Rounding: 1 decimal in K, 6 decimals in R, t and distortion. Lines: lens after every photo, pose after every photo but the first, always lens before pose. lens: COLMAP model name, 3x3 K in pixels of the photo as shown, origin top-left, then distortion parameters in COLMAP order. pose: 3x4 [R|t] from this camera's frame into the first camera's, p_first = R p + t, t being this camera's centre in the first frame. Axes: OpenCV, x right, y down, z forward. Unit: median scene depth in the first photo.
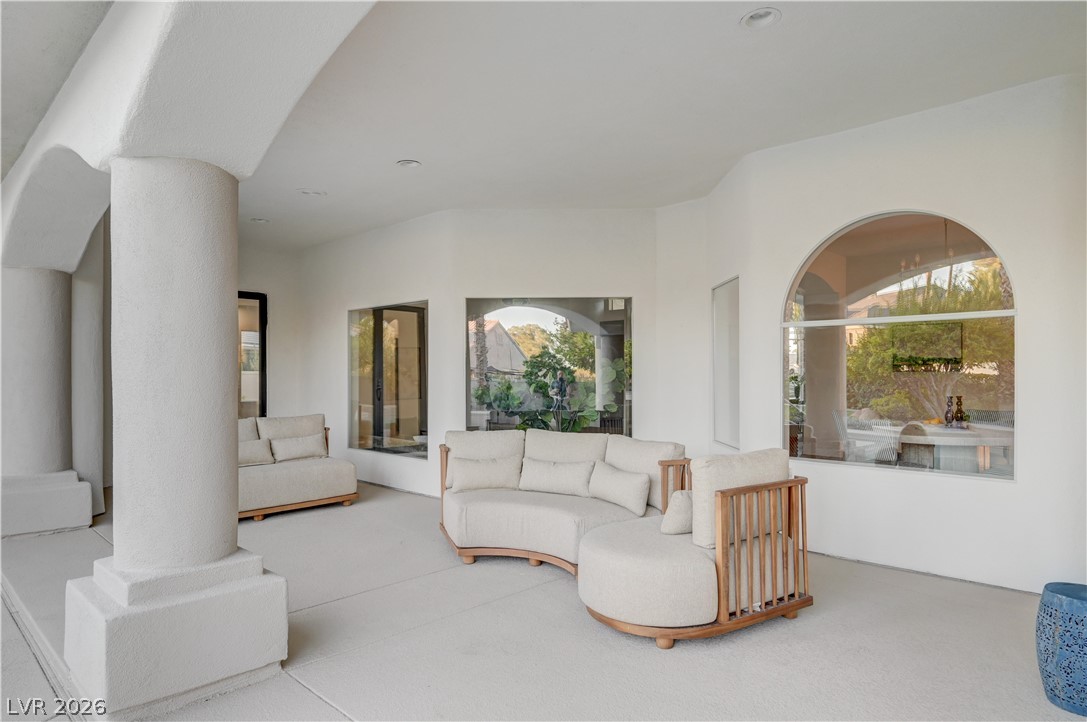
lens RADIAL K [[643.6, 0, 544.9], [0, 643.6, 376.1], [0, 0, 1]] dist [-0.001543, -0.000304]
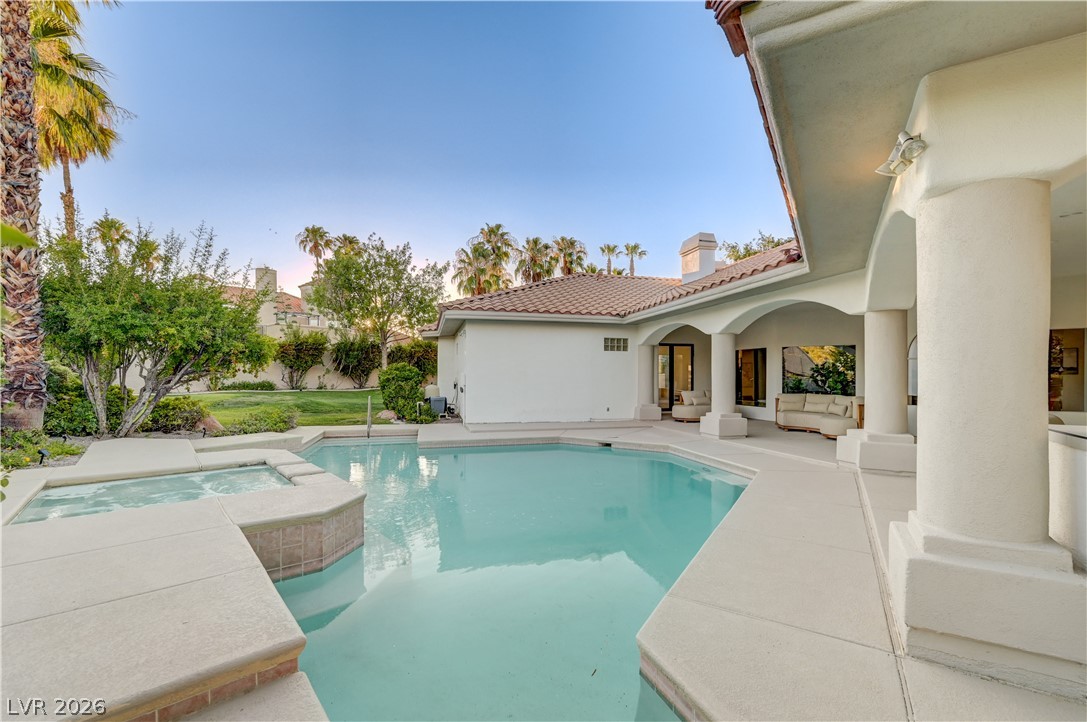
lens RADIAL K [[459.1, 0, 538.3], [0, 459.1, 374.9], [0, 0, 1]] dist [-0.009600, 0.000165]
pose [[0.838532, 0.004885, -0.544830, 0.065161], [-0.005885, 0.999983, -0.000091, 0.001490], [0.544820, 0.003282, 0.838547, -1.177274]]
